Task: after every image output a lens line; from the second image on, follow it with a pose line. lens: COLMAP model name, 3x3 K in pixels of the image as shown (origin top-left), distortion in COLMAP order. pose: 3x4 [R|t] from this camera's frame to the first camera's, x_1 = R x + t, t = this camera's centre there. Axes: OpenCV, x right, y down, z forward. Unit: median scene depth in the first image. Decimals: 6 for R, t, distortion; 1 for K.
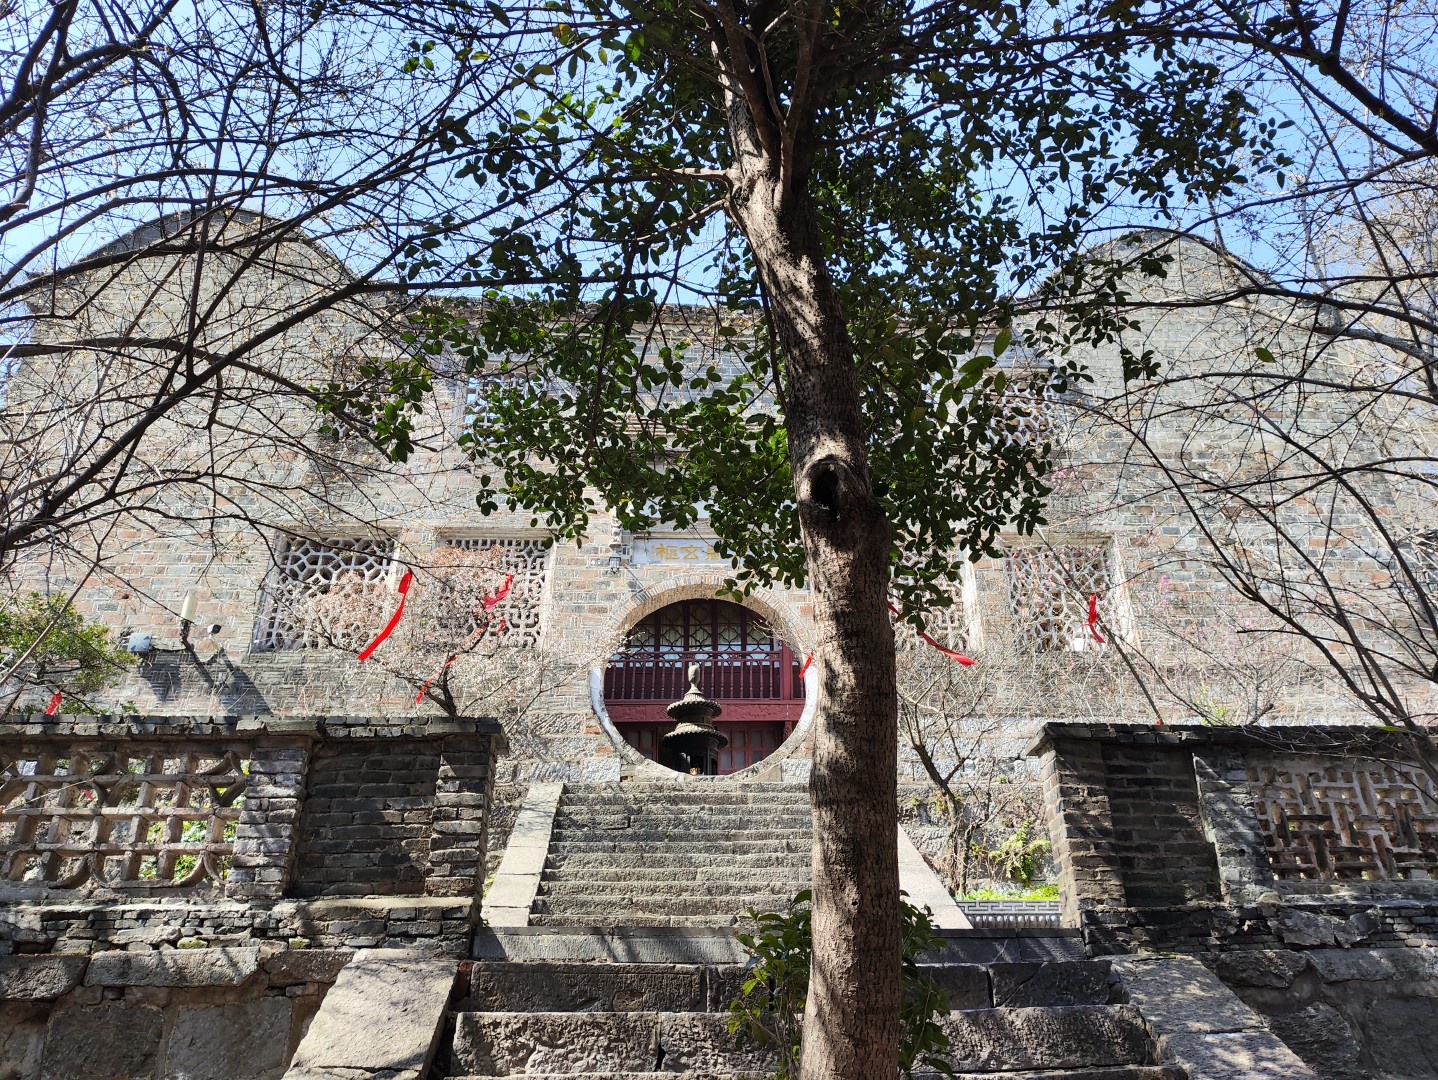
lens RADIAL K [[1052.8, 0, 745.1], [0, 1052.8, 541.9], [0, 0, 1]] dist [0.055932, -0.089857]
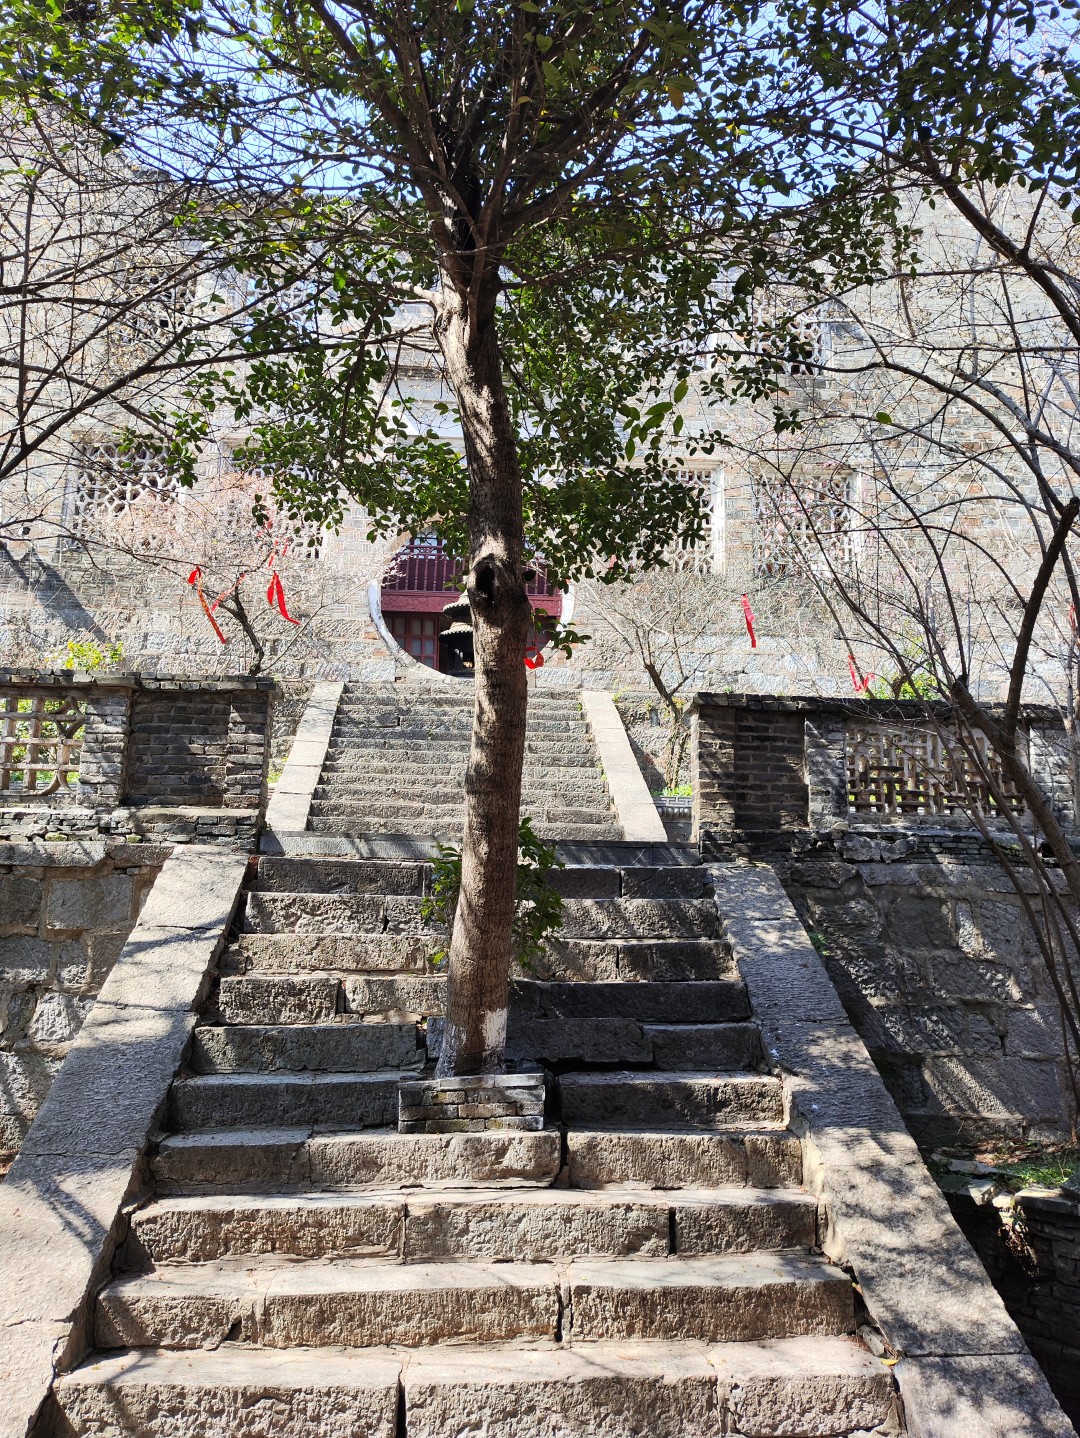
lens RADIAL K [[1052.8, 0, 560.8], [0, 1052.8, 693.9], [0, 0, 1]] dist [0.055932, -0.089857]
pose [[0.999187, 0.035254, 0.019563, 0.100684], [-0.039224, 0.962245, 0.269343, -0.189360], [-0.009329, -0.269891, 0.962846, -0.278437]]
